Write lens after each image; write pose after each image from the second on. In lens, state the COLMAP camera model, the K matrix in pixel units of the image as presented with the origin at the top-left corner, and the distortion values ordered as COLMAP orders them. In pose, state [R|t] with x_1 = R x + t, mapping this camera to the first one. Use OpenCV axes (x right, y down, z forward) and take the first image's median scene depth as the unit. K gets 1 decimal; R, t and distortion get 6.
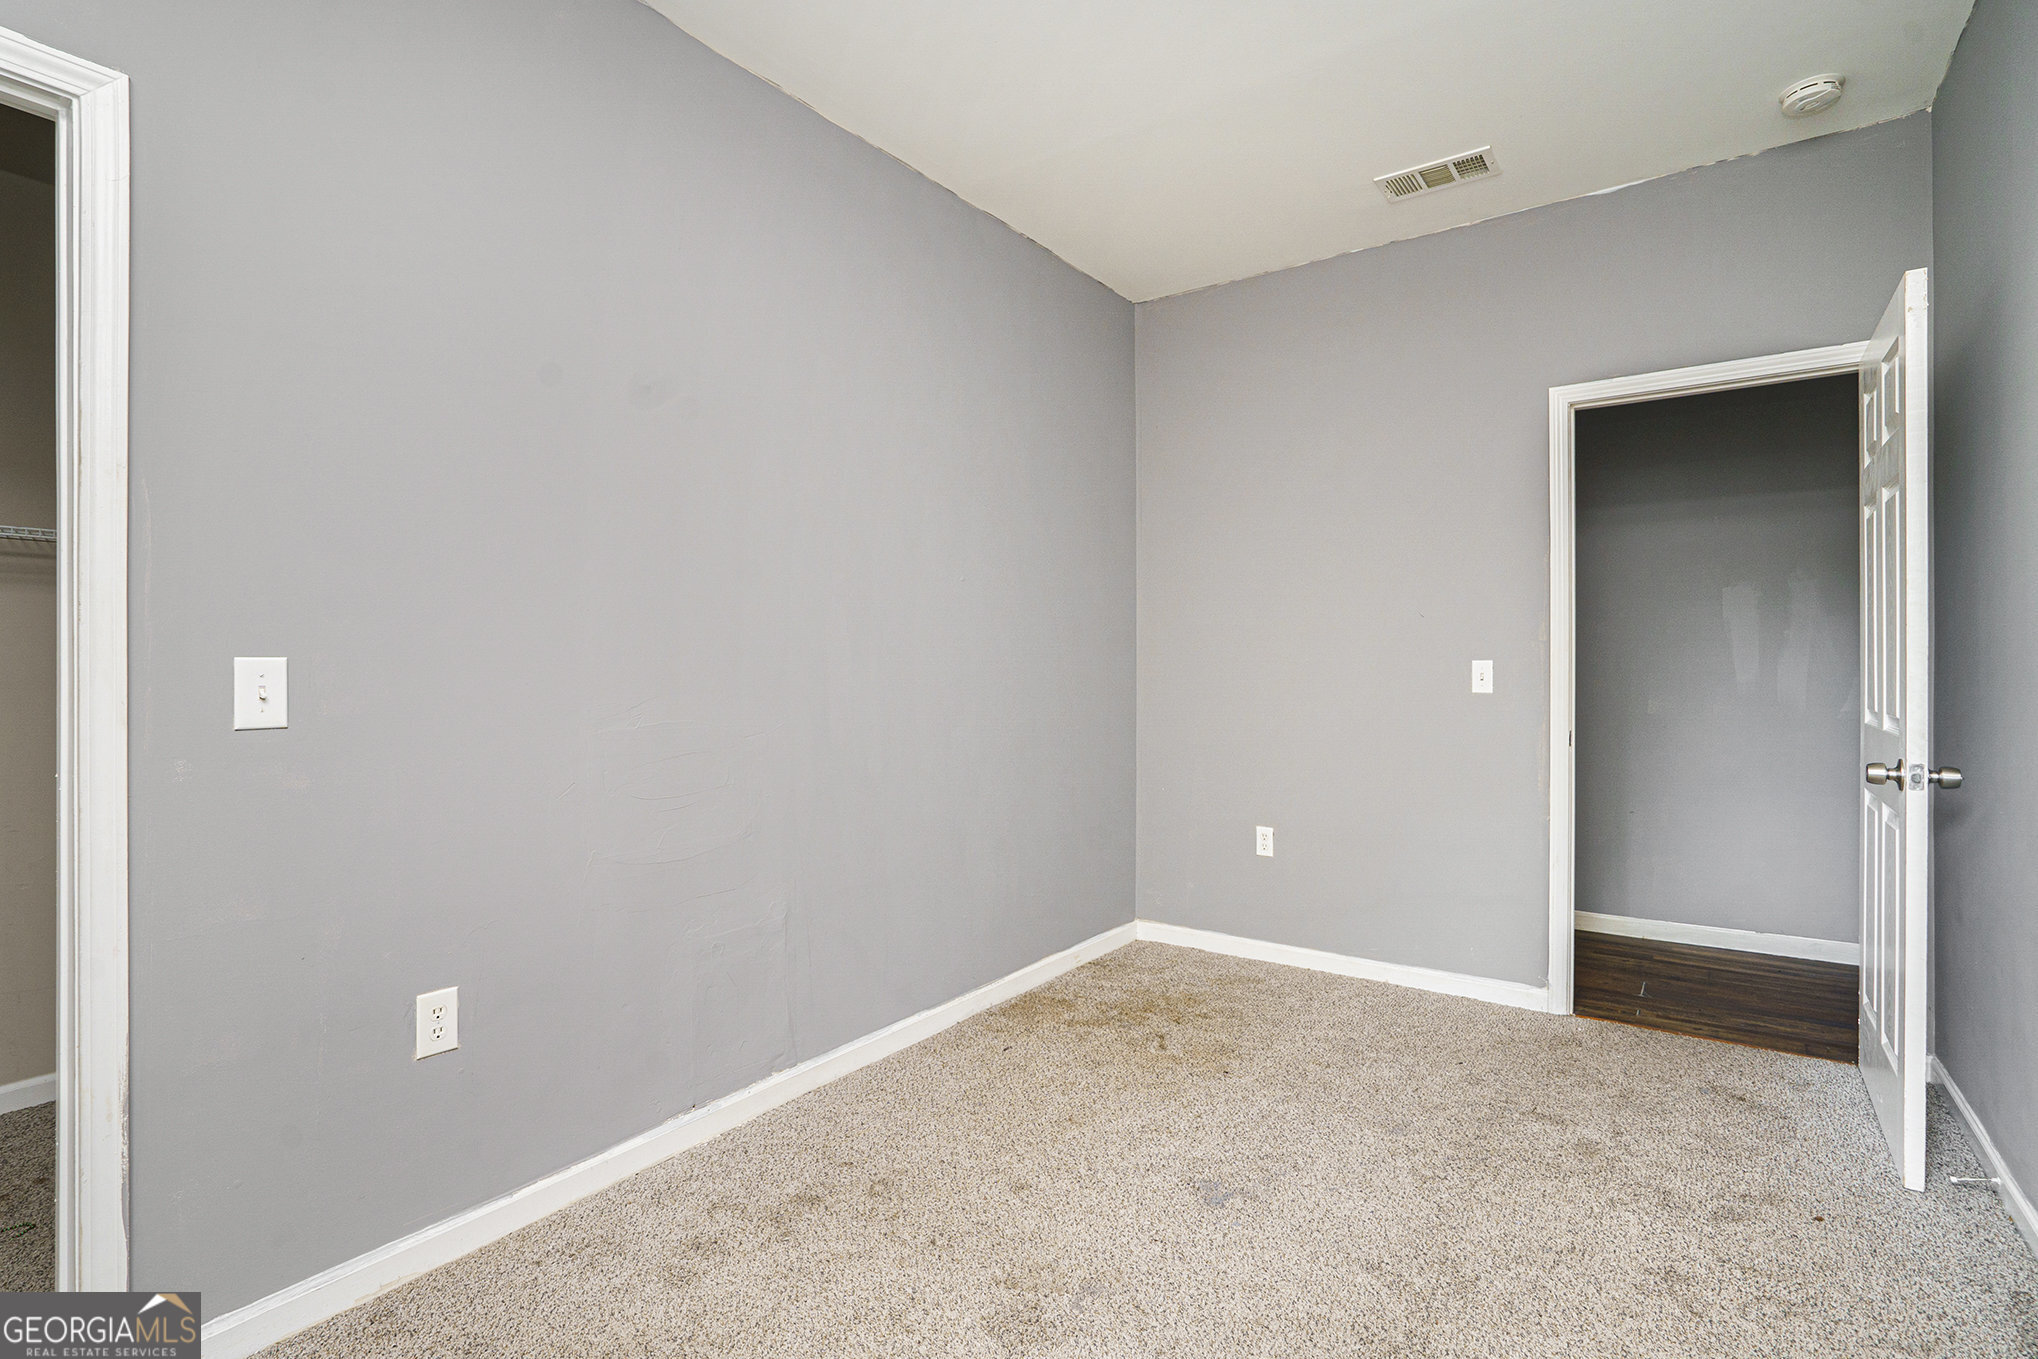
lens RADIAL K [[980.7, 0, 1017.6], [0, 980.7, 660.3], [0, 0, 1]] dist [-0.069156, 0.029792]
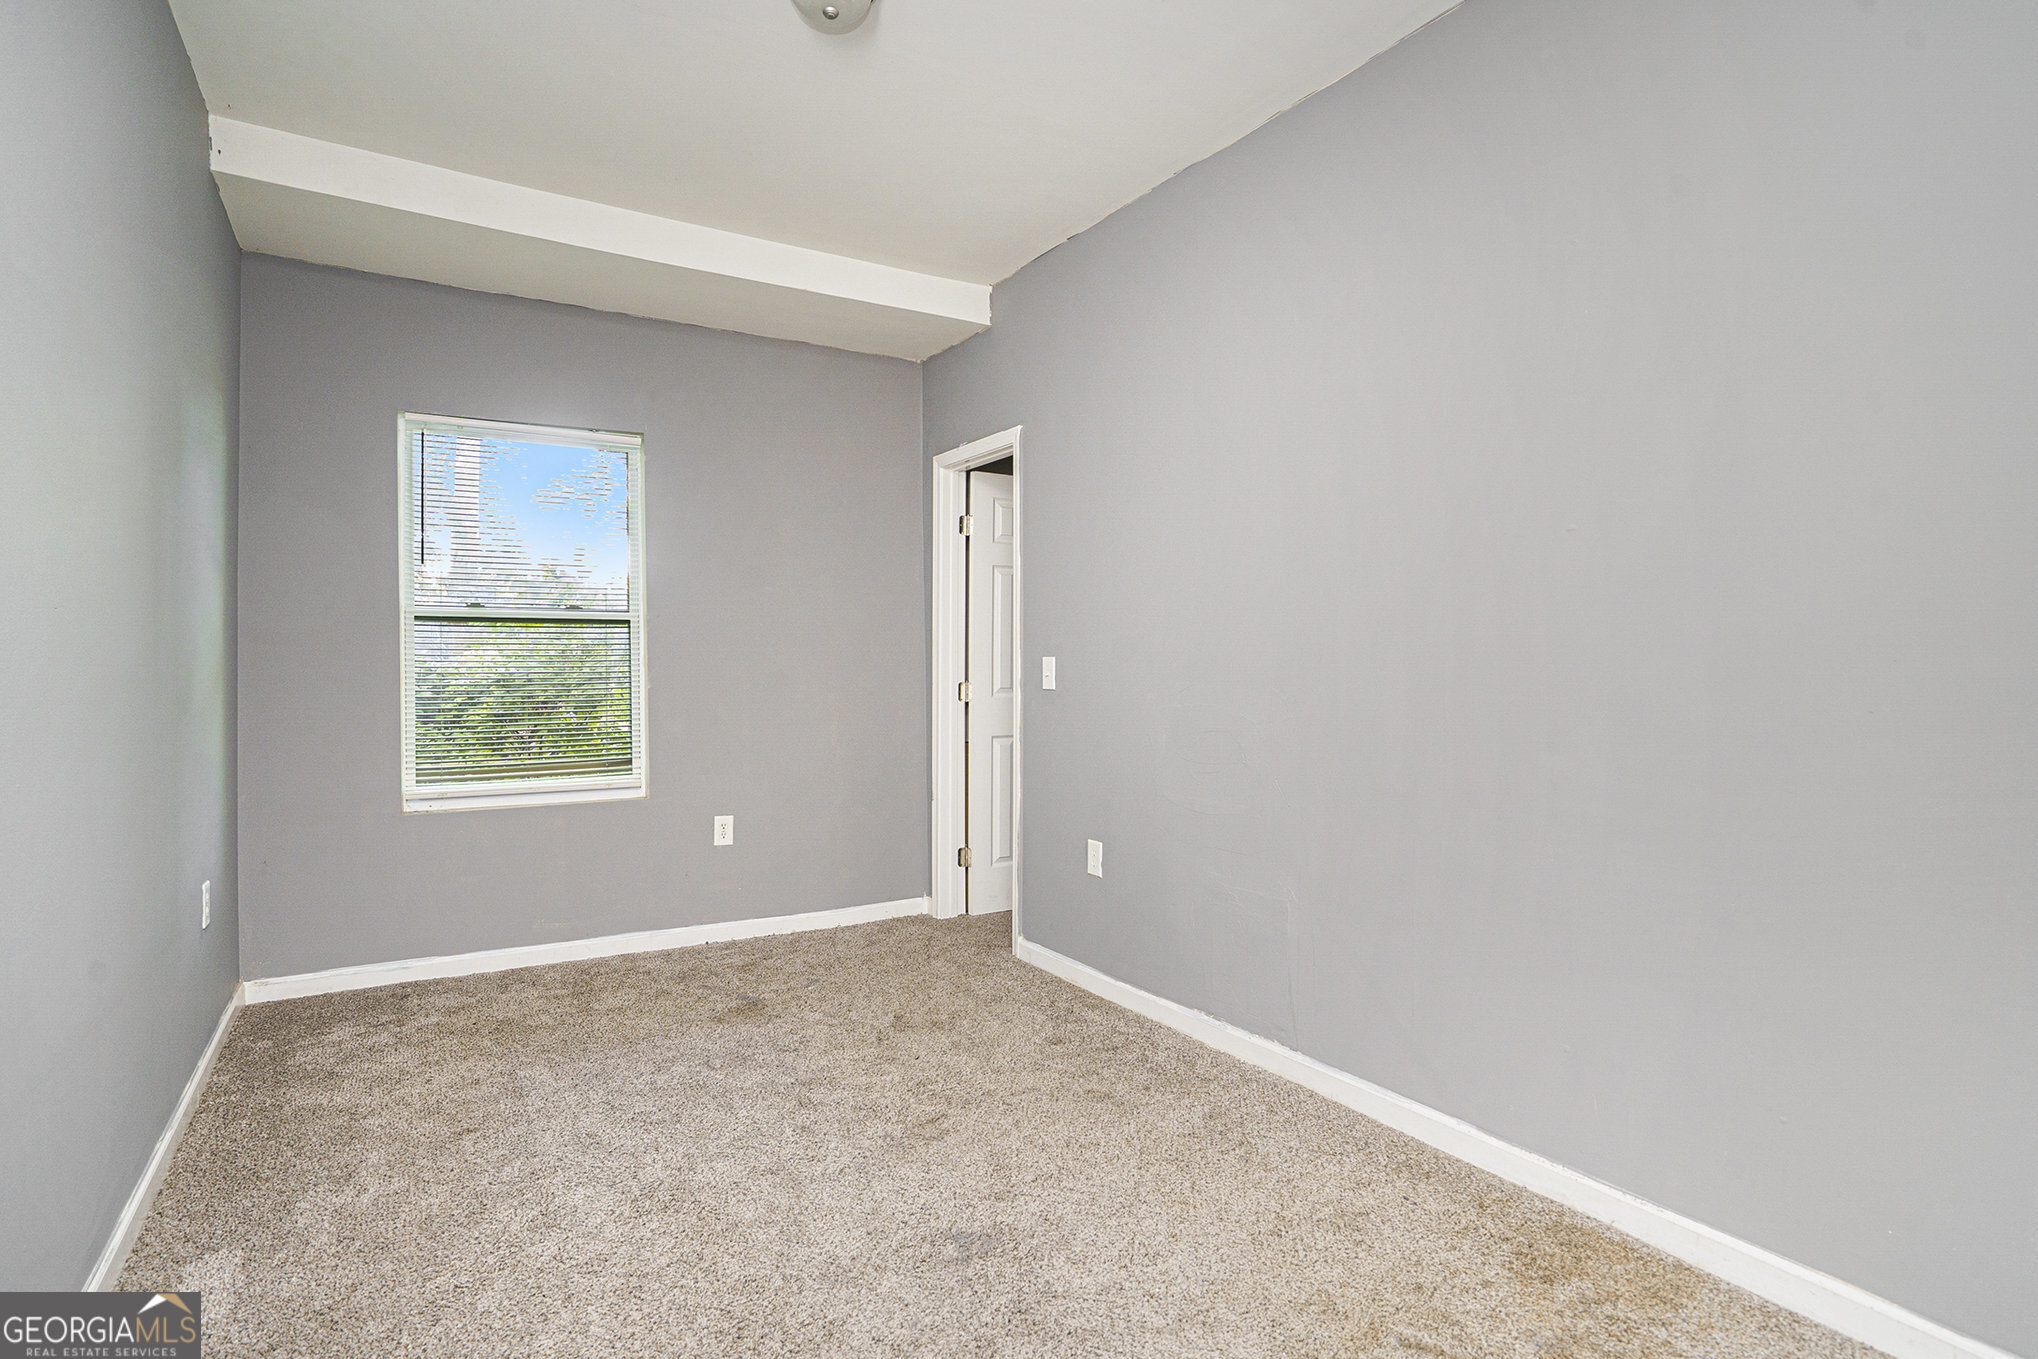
lens RADIAL K [[980.7, 0, 1017.6], [0, 980.7, 660.3], [0, 0, 1]] dist [-0.069156, 0.029792]
pose [[-0.373417, 0.002205, -0.927661, 0.932801], [0.006591, 0.999978, -0.000276, 0.003488], [0.927640, -0.006217, -0.373424, 1.250124]]
